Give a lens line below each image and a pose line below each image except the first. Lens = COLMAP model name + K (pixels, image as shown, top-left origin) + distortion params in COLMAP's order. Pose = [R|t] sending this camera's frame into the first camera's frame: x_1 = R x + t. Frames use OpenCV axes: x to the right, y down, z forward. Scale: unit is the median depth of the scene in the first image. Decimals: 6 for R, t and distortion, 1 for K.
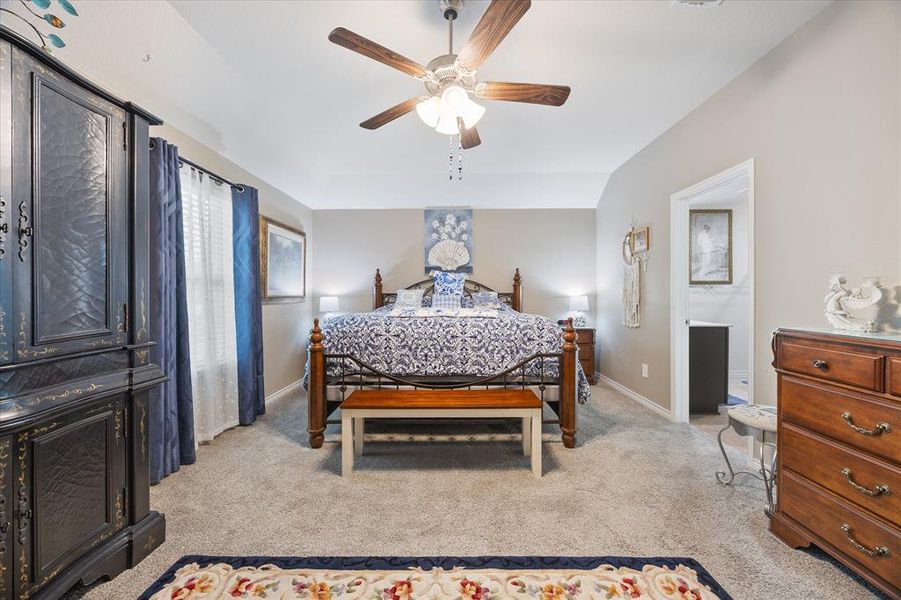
lens RADIAL K [[345.3, 0, 451.3], [0, 345.3, 297.3], [0, 0, 1]] dist [-0.006661, 0.000498]
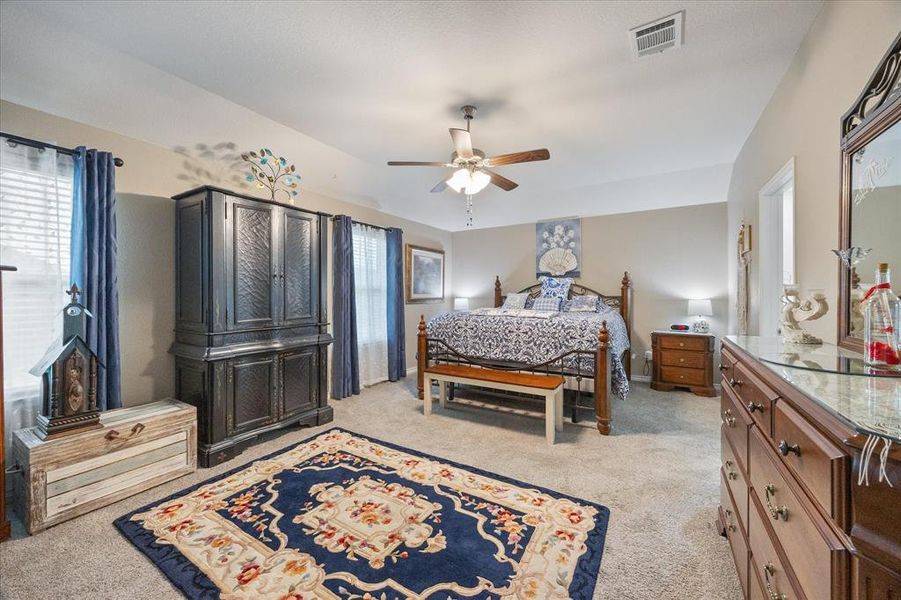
lens RADIAL K [[345.3, 0, 447.7], [0, 345.3, 296.2], [0, 0, 1]] dist [-0.006661, 0.000498]
pose [[0.855577, 0.004120, -0.517659, 0.478278], [-0.004531, 0.999990, 0.000471, -0.019474], [0.517655, 0.001942, 0.855587, -0.237245]]
